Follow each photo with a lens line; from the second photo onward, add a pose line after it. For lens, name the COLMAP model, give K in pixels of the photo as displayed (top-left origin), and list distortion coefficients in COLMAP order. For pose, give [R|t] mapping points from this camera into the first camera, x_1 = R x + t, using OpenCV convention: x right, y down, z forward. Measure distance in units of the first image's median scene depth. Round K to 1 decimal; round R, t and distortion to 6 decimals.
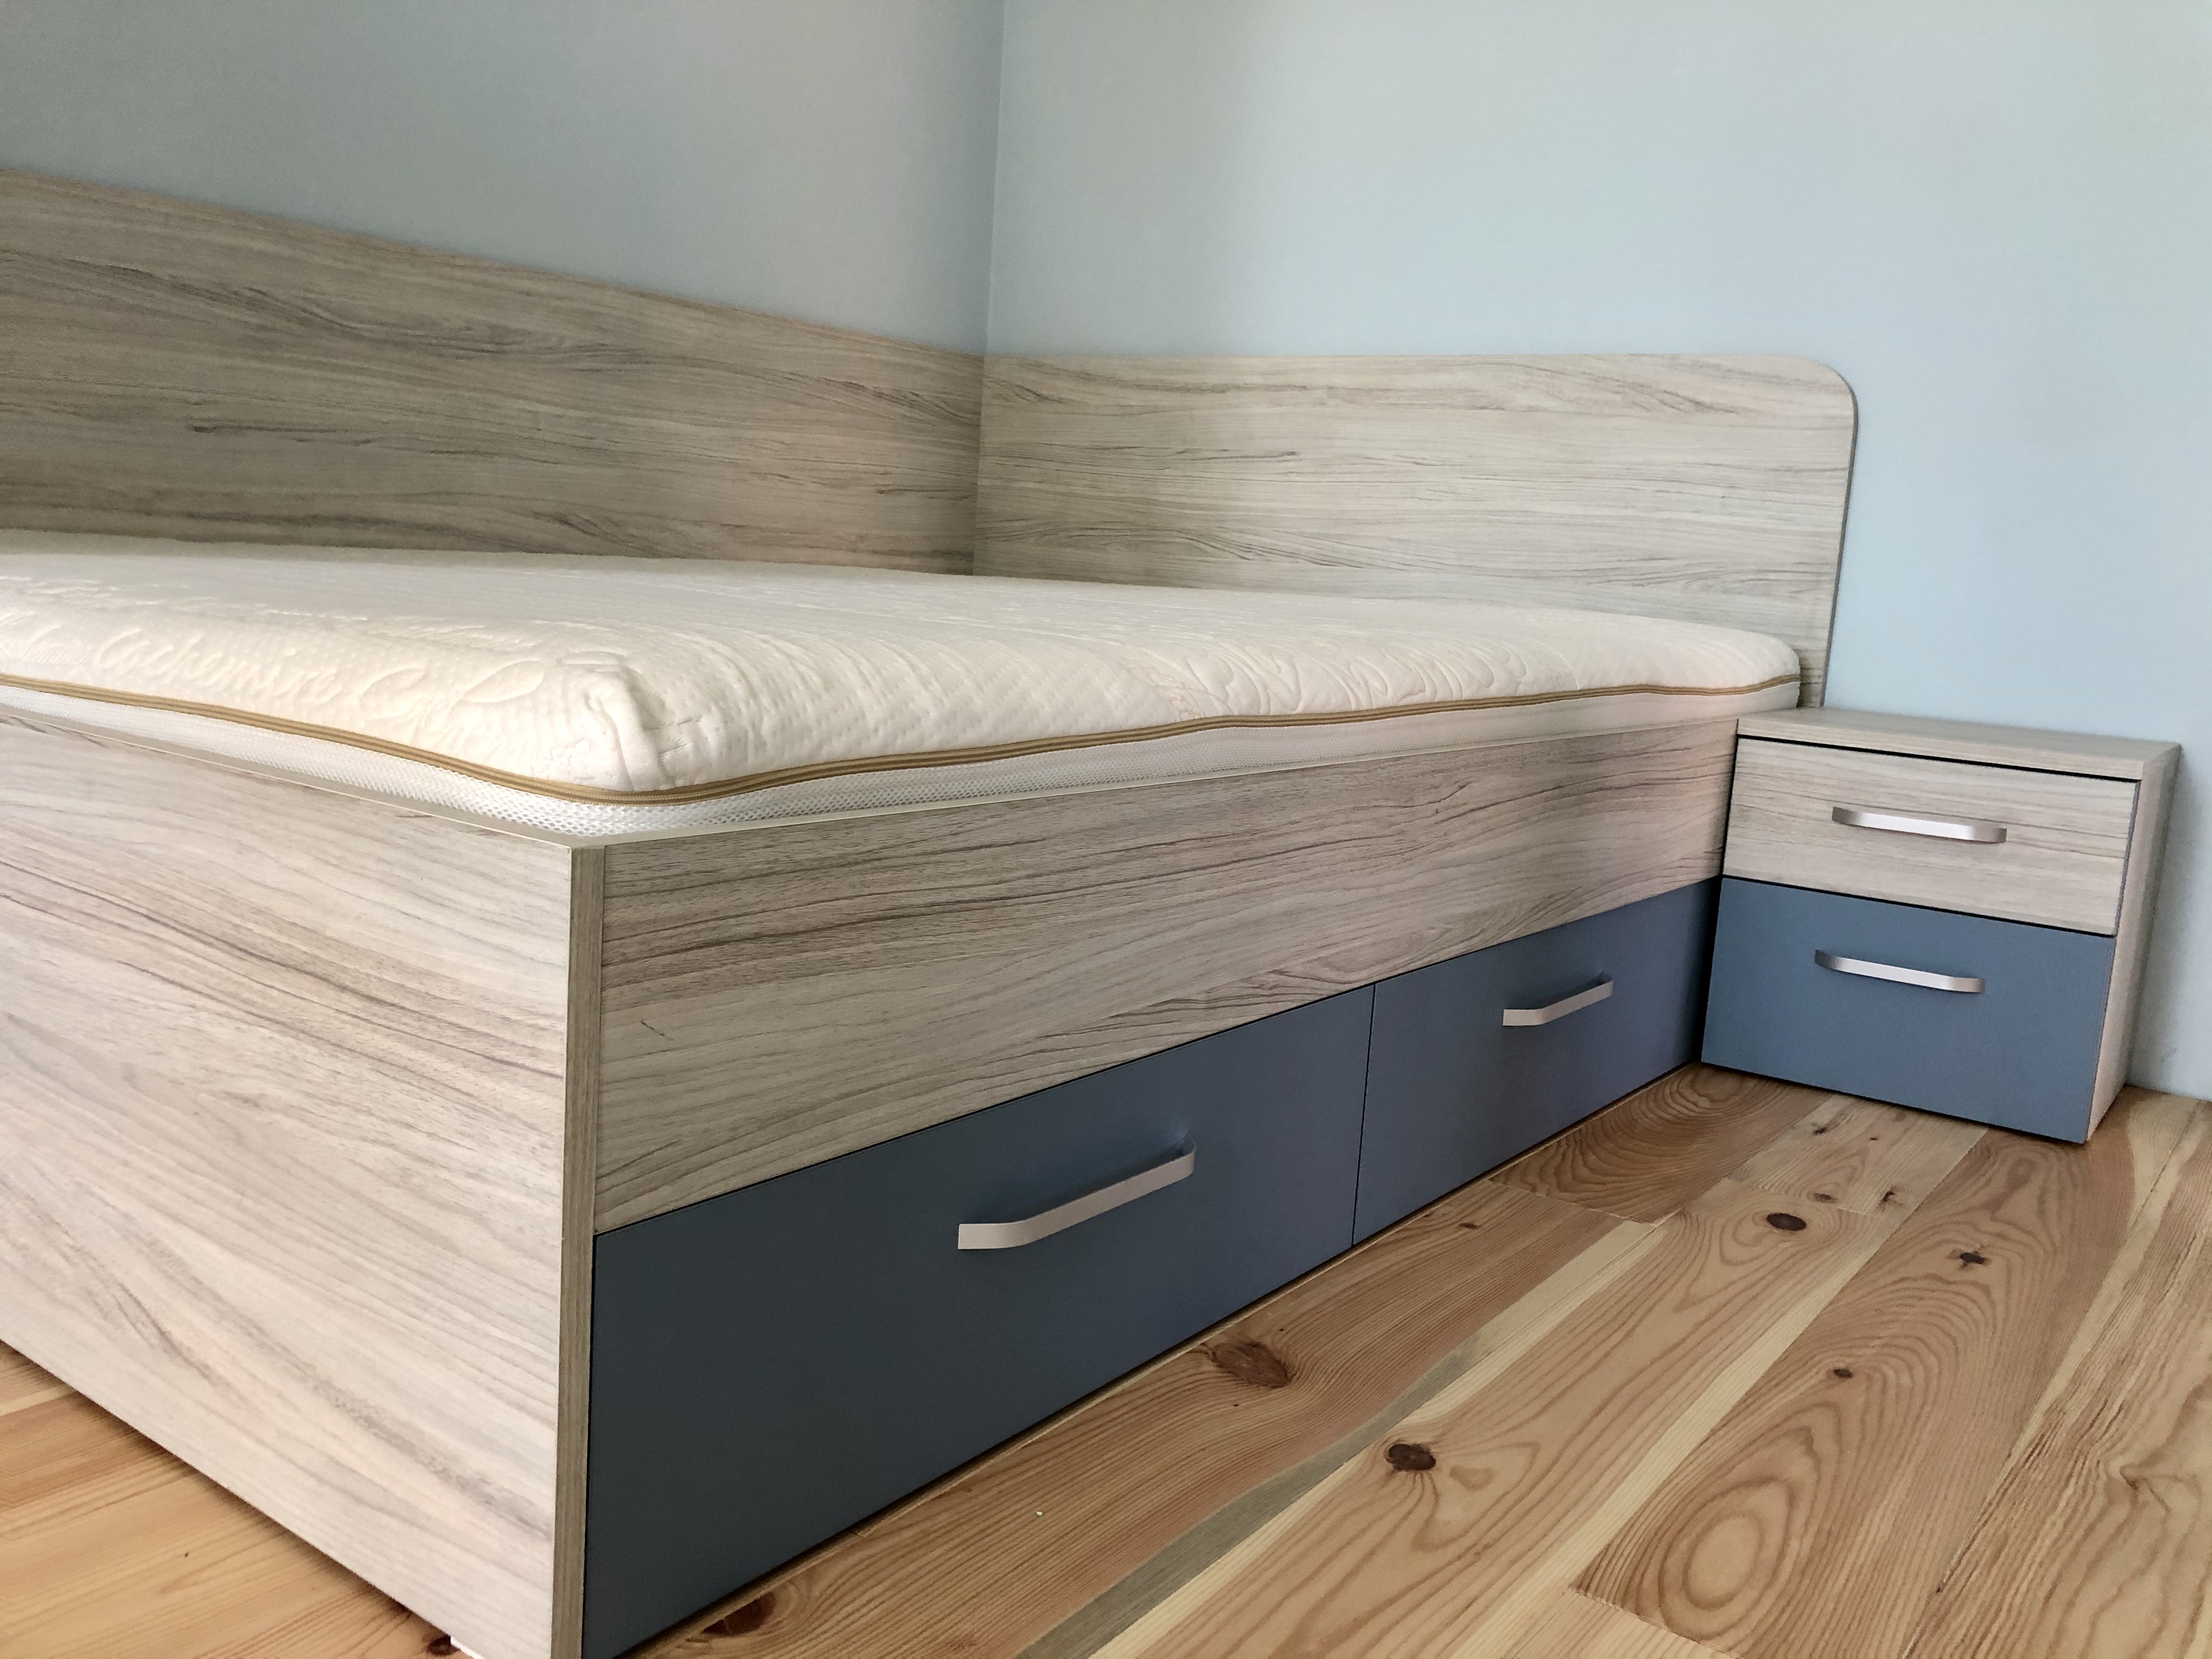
lens RADIAL K [[1822.1, 0, 1118.7], [0, 1822.1, 829.6], [0, 0, 1]] dist [0.022821, -0.019114]
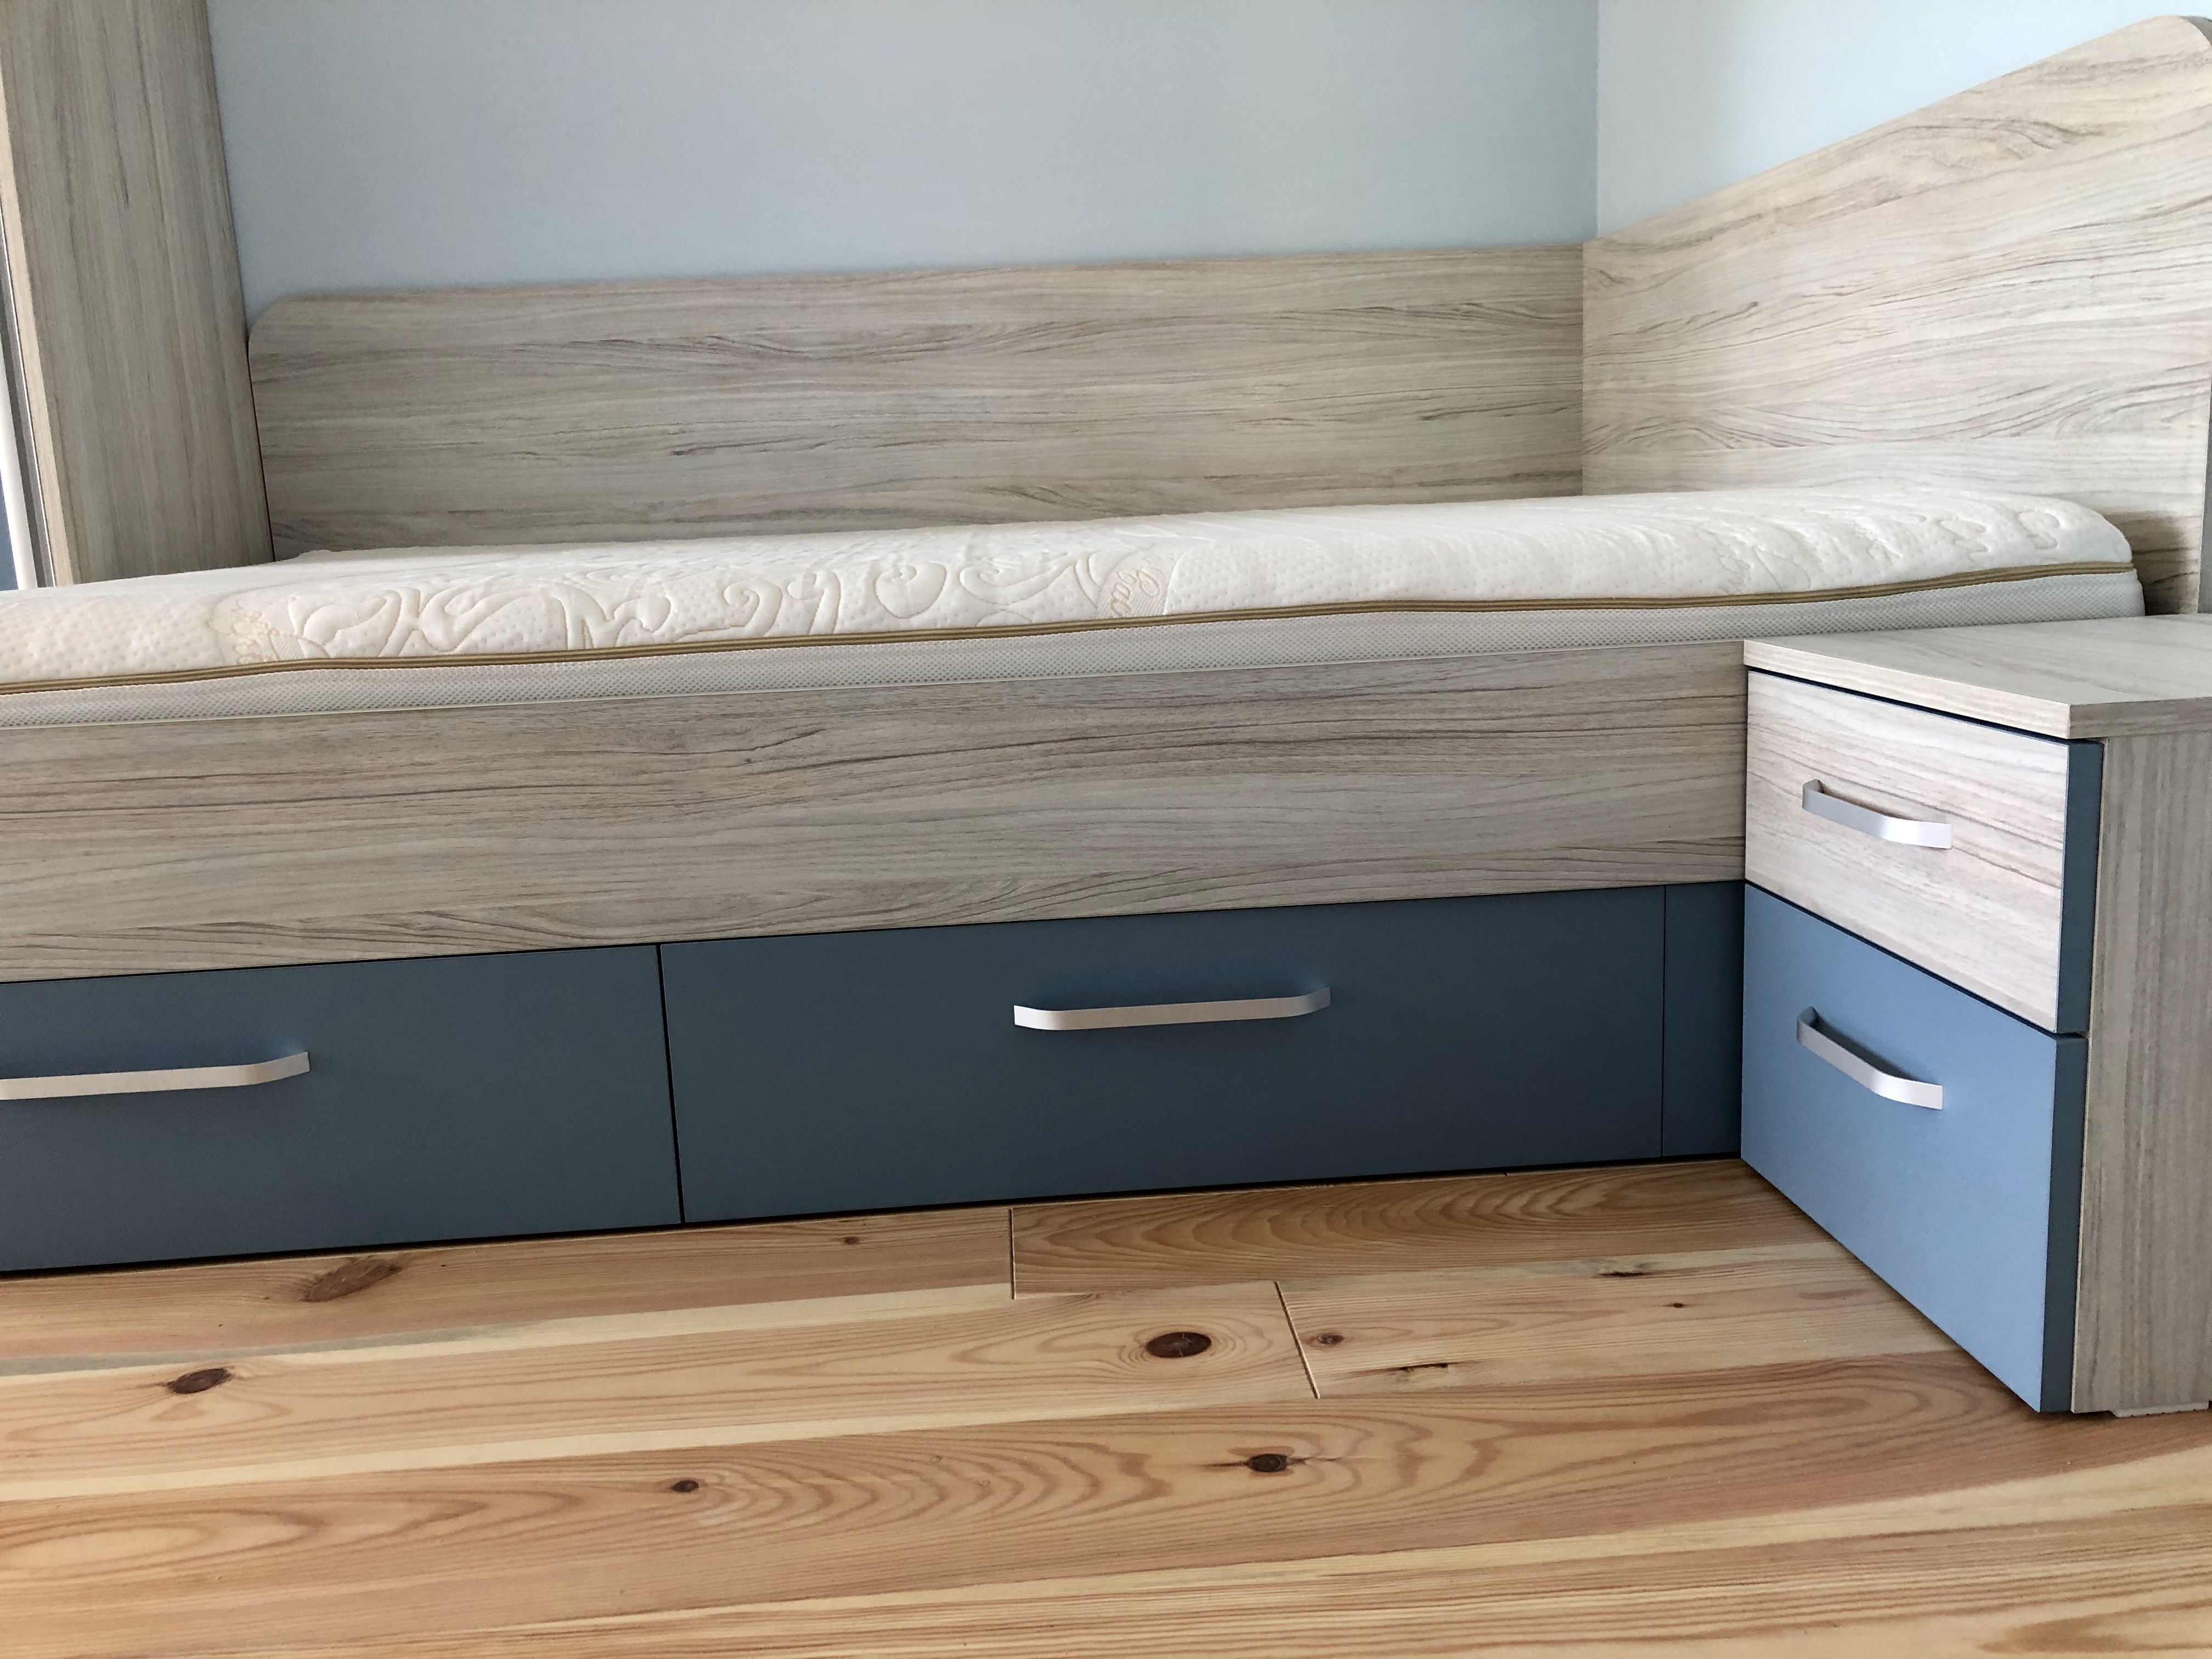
lens RADIAL K [[1822.1, 0, 1115.5], [0, 1822.1, 835.1], [0, 0, 1]] dist [0.022821, -0.019114]
pose [[0.637893, 0.051579, -0.768395, 0.835620], [-0.030949, 0.998666, 0.041343, -0.013934], [0.769503, -0.002592, 0.638639, 0.490196]]
